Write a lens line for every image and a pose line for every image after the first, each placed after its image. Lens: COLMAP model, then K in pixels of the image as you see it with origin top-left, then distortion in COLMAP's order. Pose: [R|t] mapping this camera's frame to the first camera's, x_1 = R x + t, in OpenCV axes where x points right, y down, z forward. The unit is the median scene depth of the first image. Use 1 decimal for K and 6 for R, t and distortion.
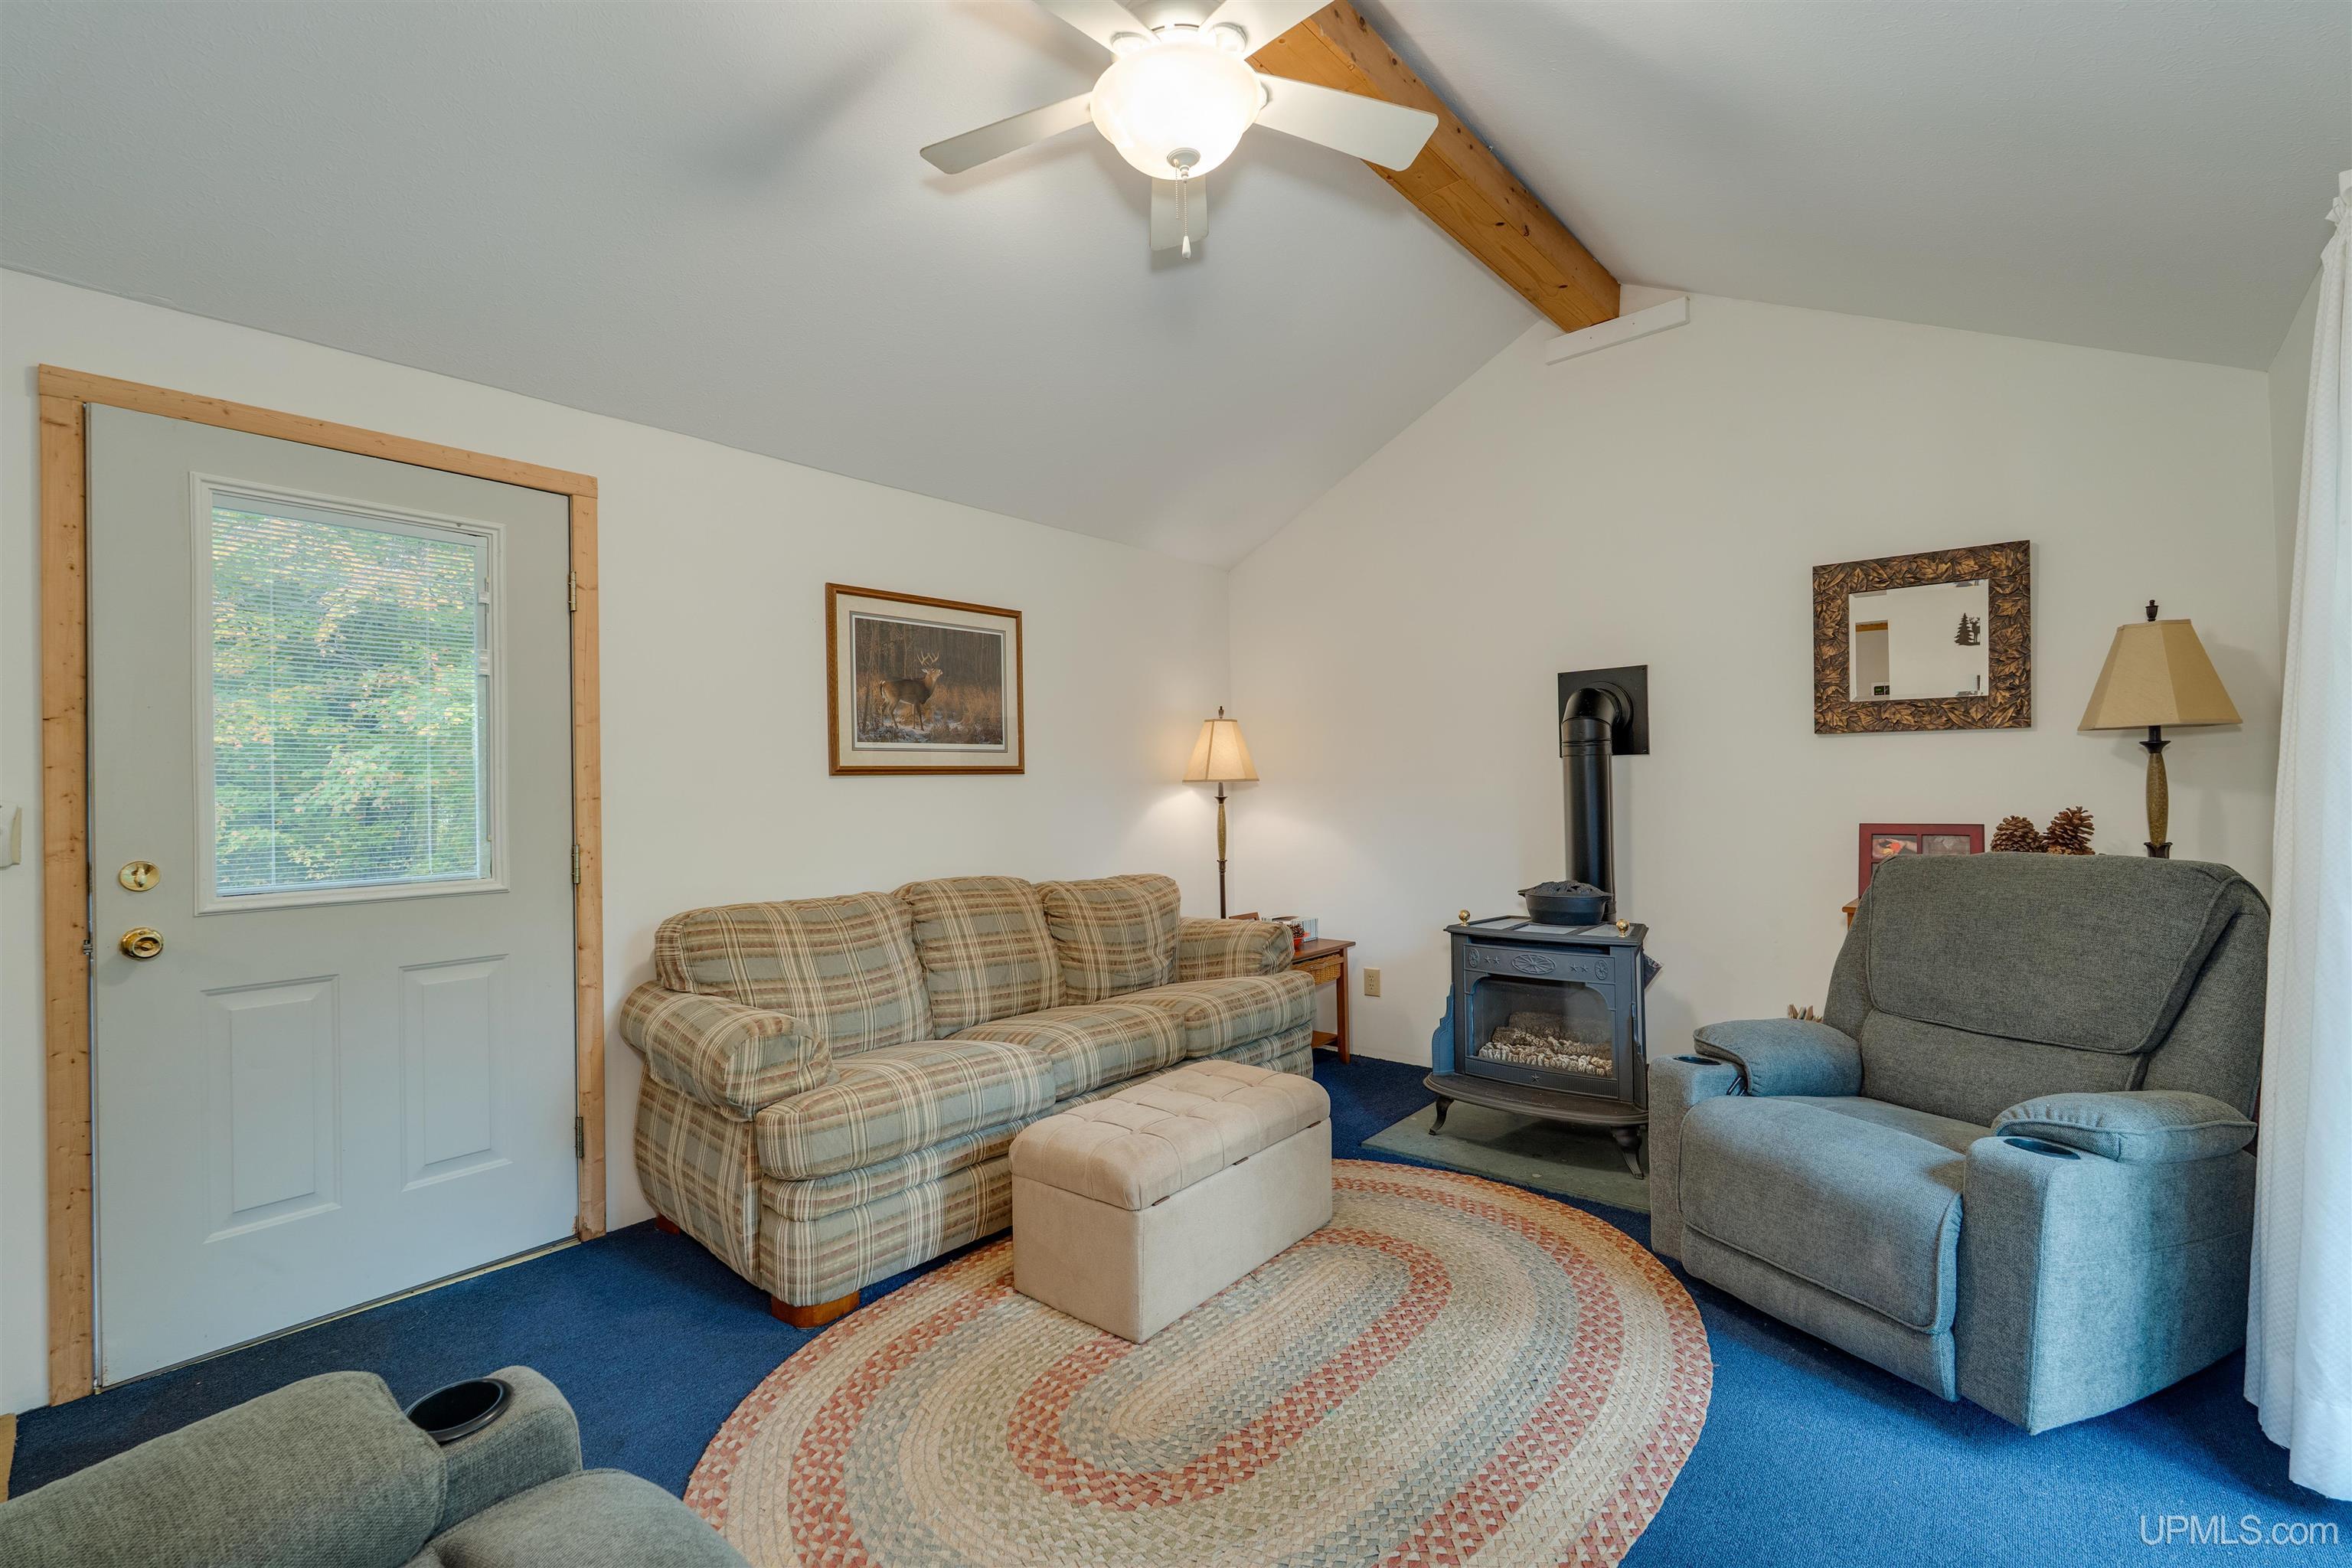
lens RADIAL K [[1036.0, 0, 1184.0], [0, 1036.0, 788.2], [0, 0, 1]] dist [-0.001580, -0.000153]
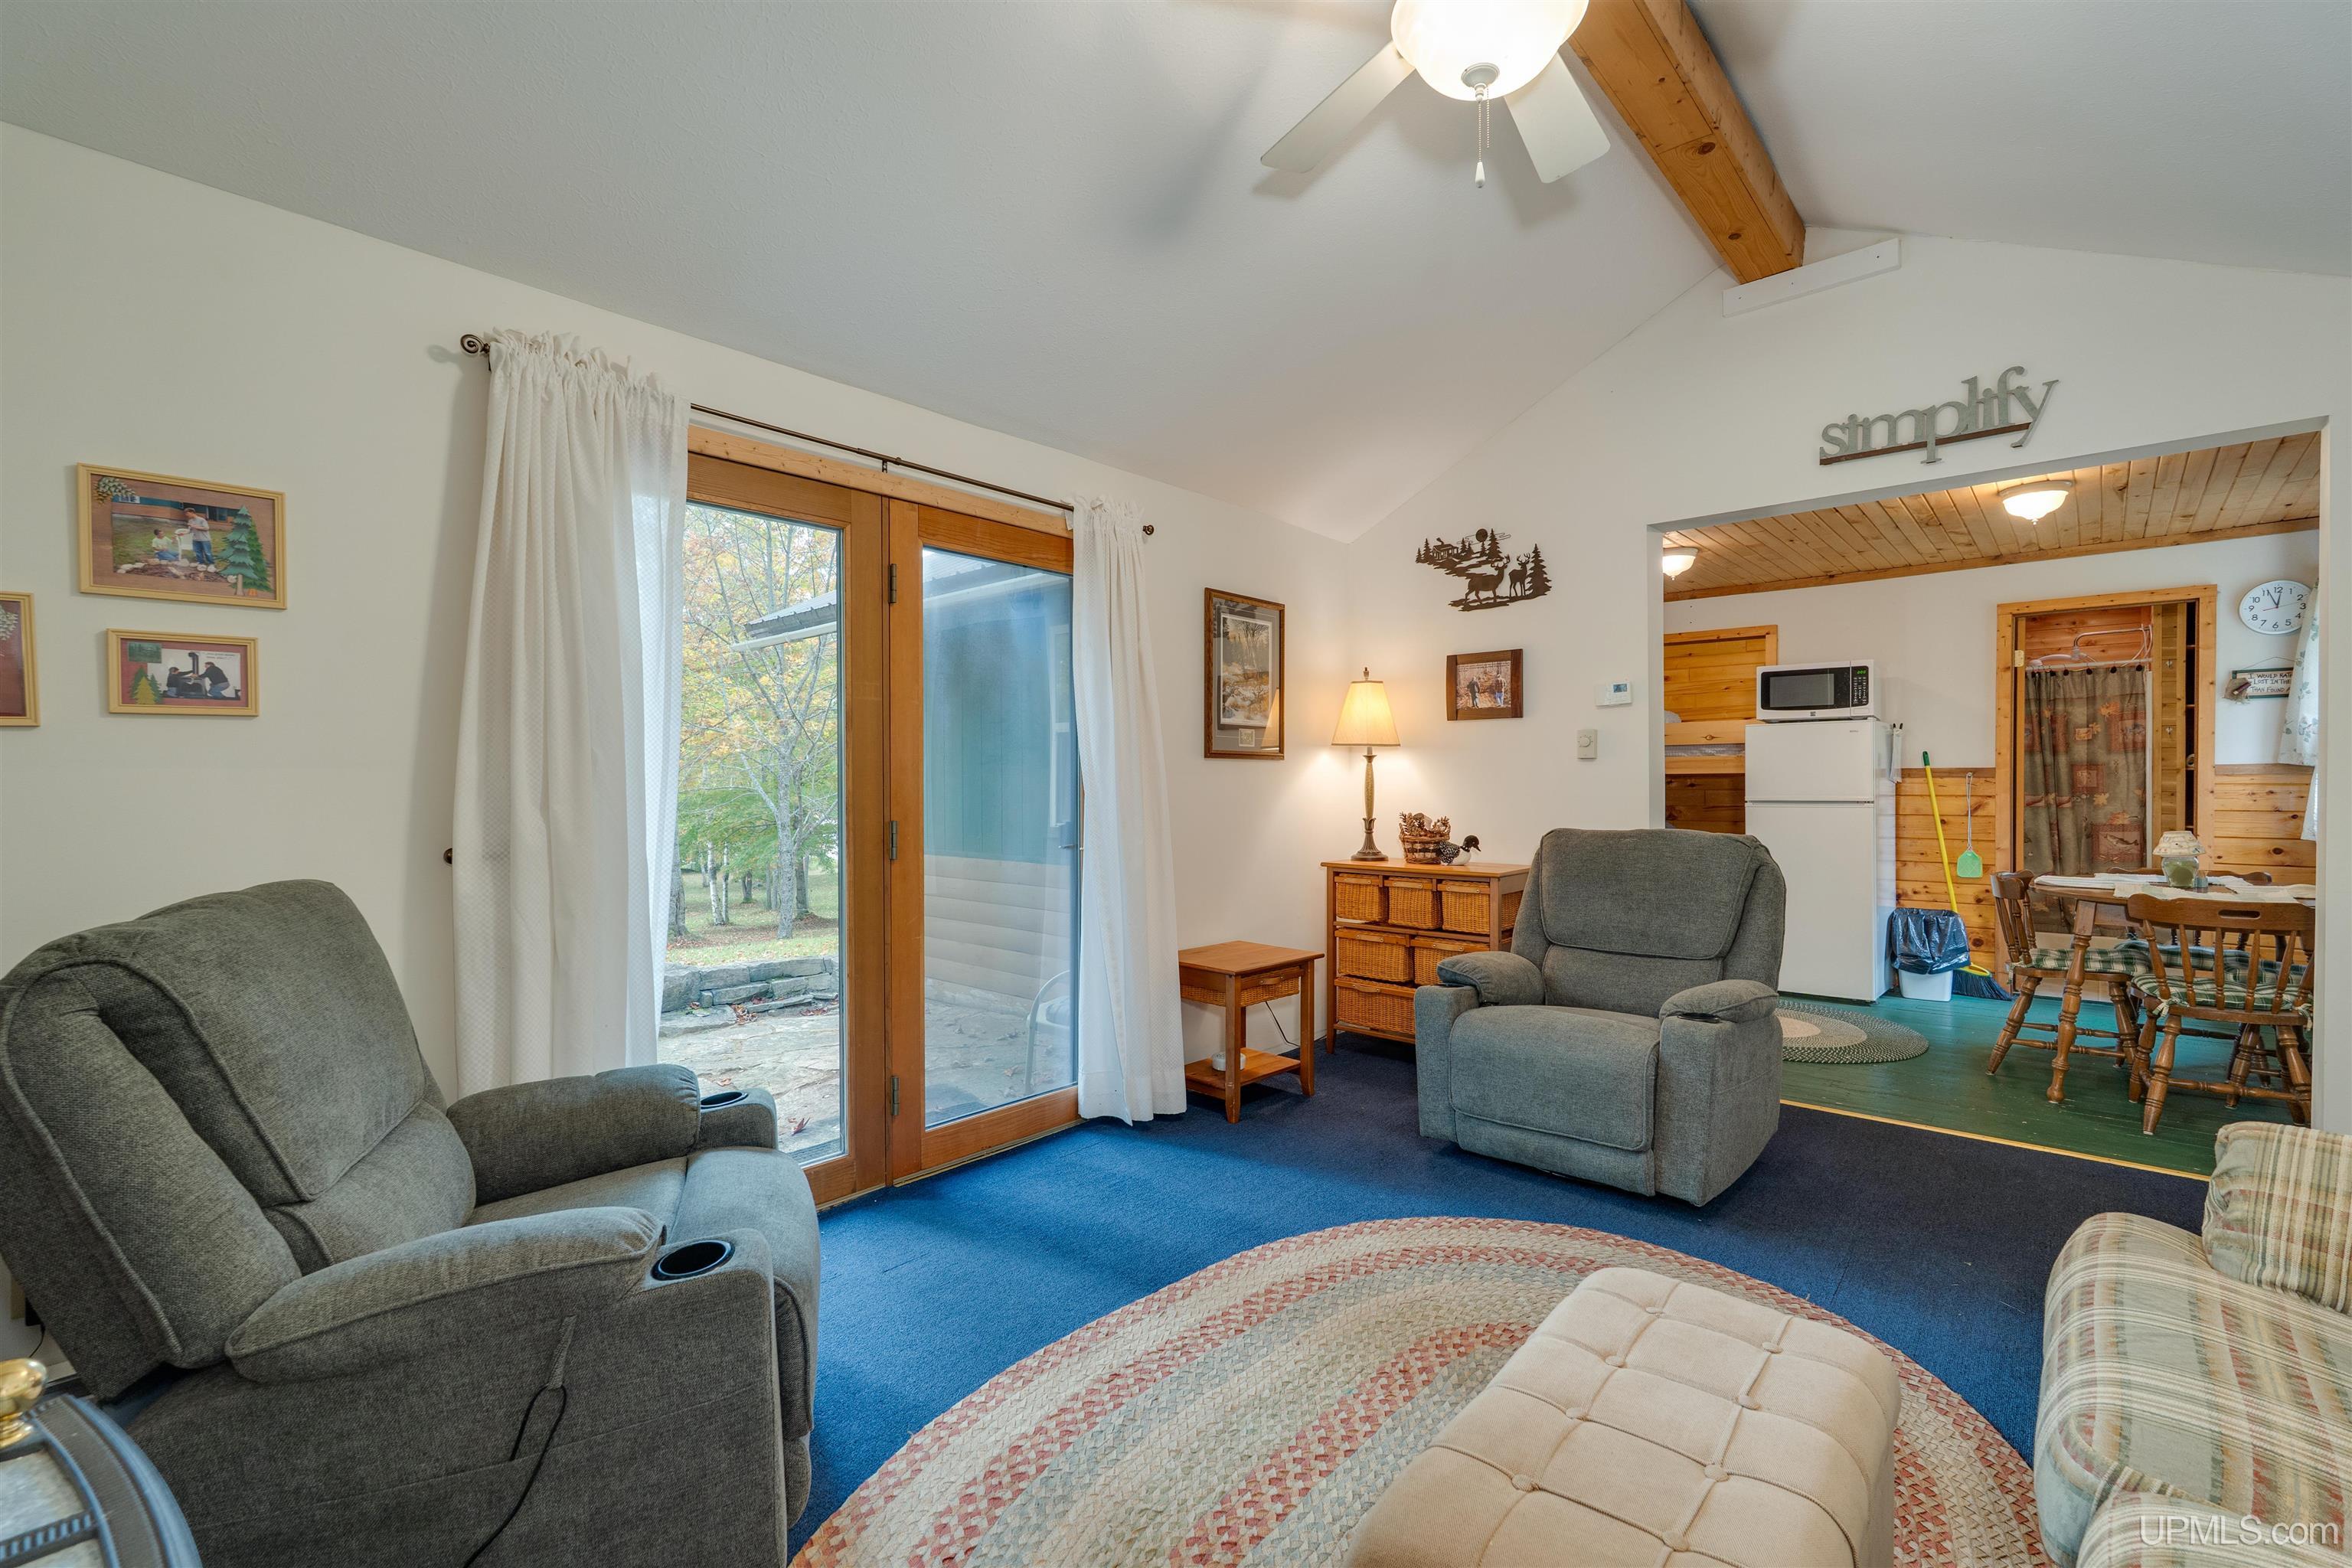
lens RADIAL K [[1029.4, 0, 1172.4], [0, 1029.4, 779.9], [0, 0, 1]] dist [-0.001996, -0.000319]
pose [[-0.999240, 0.030797, 0.023884, 0.166542], [0.030622, 0.999502, -0.007667, 0.011737], [-0.024109, -0.006930, -0.999685, 1.227863]]
